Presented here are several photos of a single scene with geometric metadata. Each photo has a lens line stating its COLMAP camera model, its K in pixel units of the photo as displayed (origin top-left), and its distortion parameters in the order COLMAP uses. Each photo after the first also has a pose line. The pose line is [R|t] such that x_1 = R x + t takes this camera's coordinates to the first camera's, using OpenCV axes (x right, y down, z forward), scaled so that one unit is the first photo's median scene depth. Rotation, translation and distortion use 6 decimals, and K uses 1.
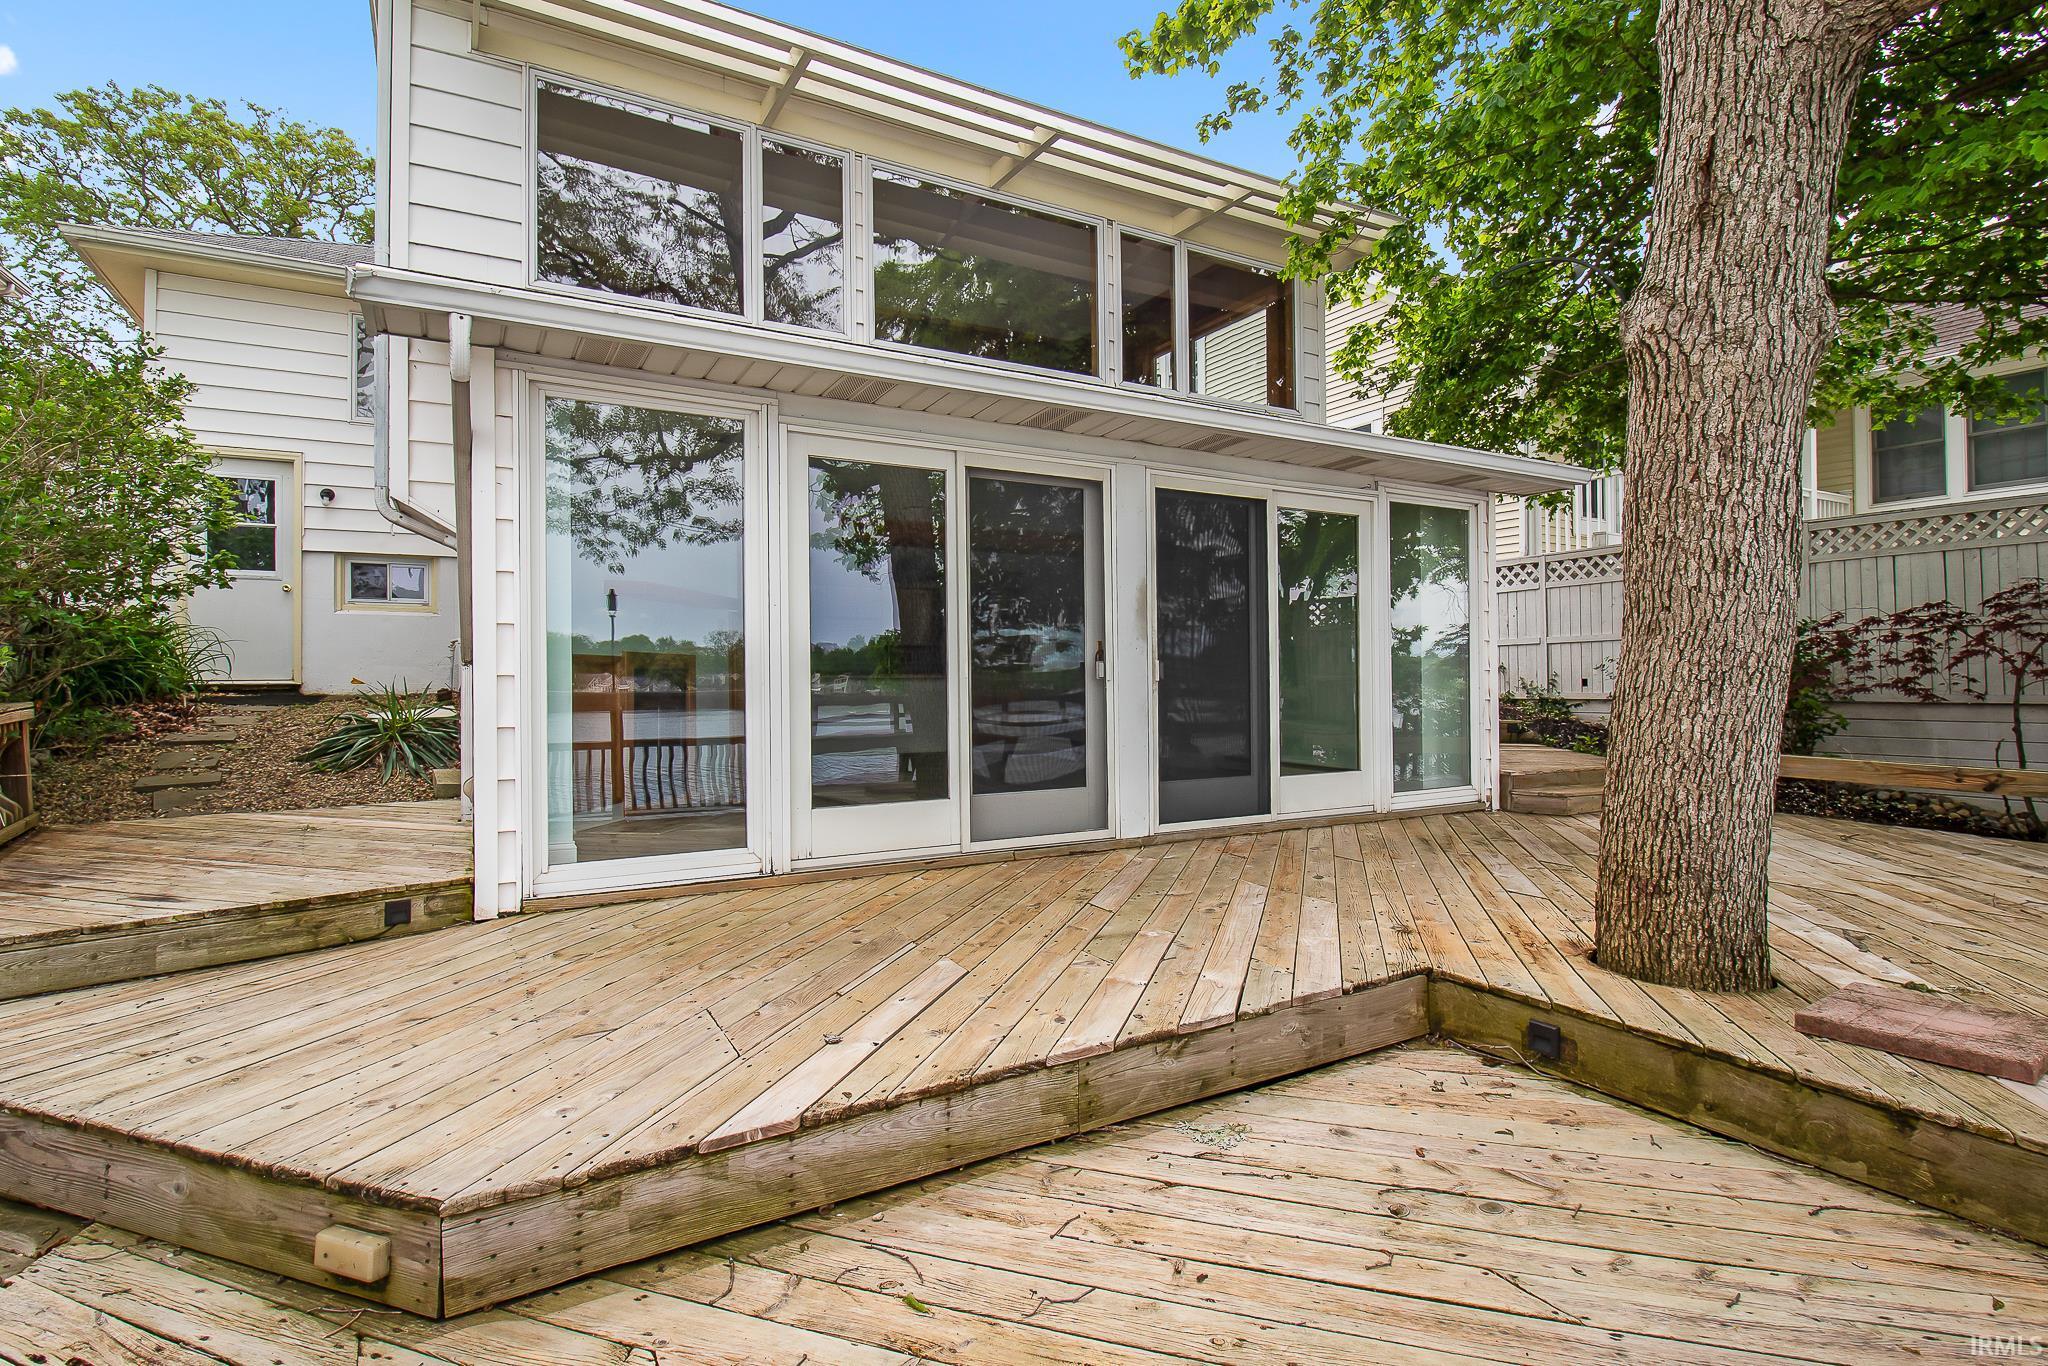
lens RADIAL K [[980.0, 0, 1026.2], [0, 980.0, 684.5], [0, 0, 1]] dist [-0.000315, -0.009733]
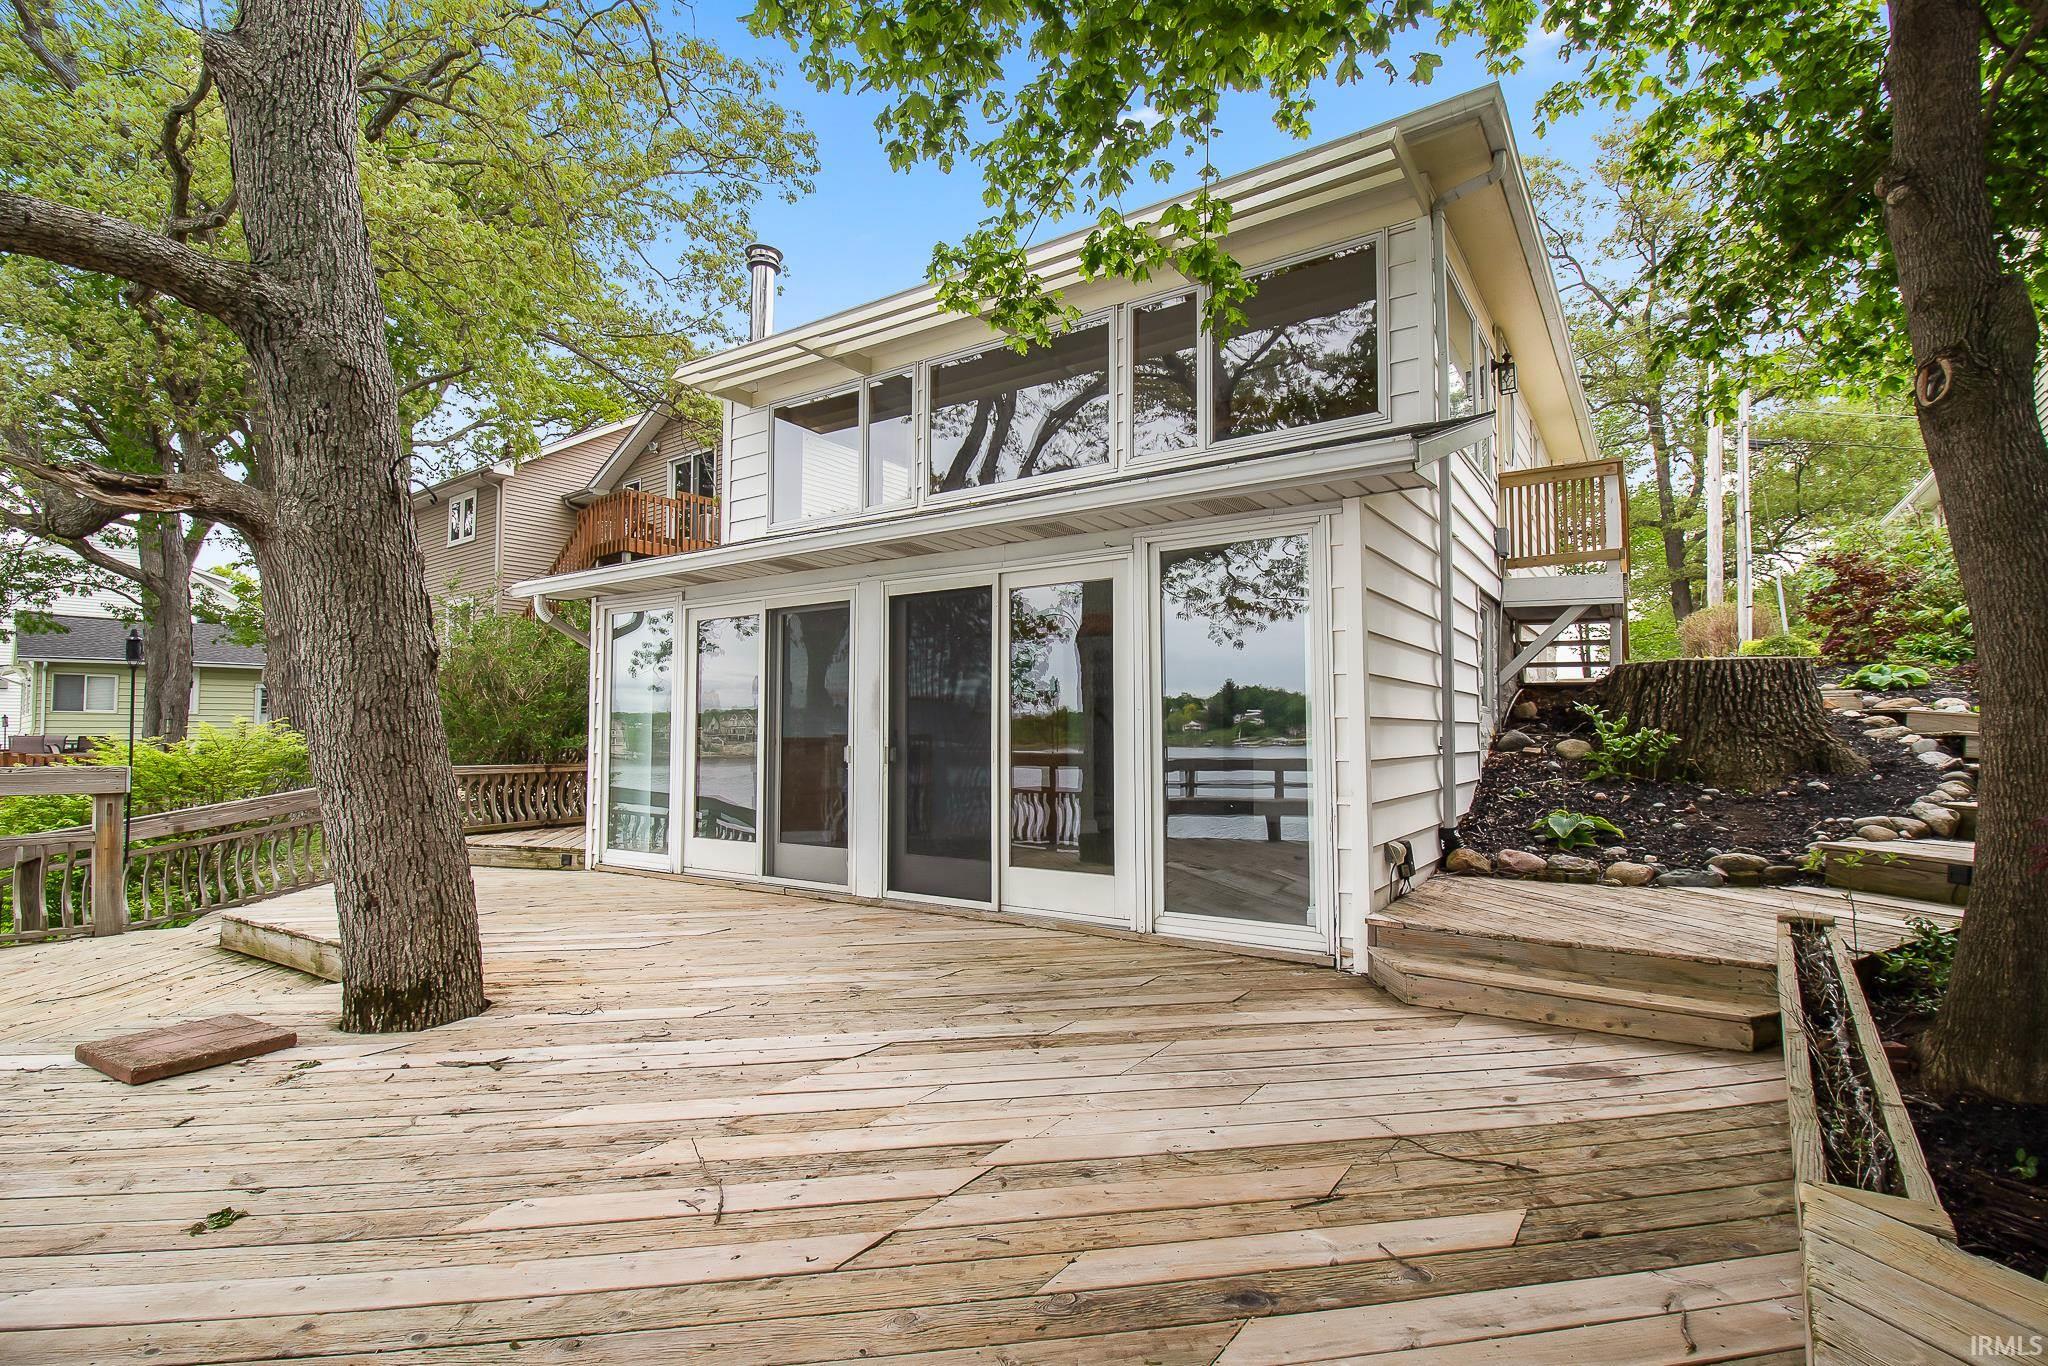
lens RADIAL K [[980.0, 0, 1021.8], [0, 980.0, 690.6], [0, 0, 1]] dist [-0.000315, -0.009733]
pose [[0.429068, -0.042610, -0.902267, 1.242505], [-0.006618, 0.998712, -0.050312, -0.032970], [0.903248, 0.027559, 0.428233, 0.643941]]
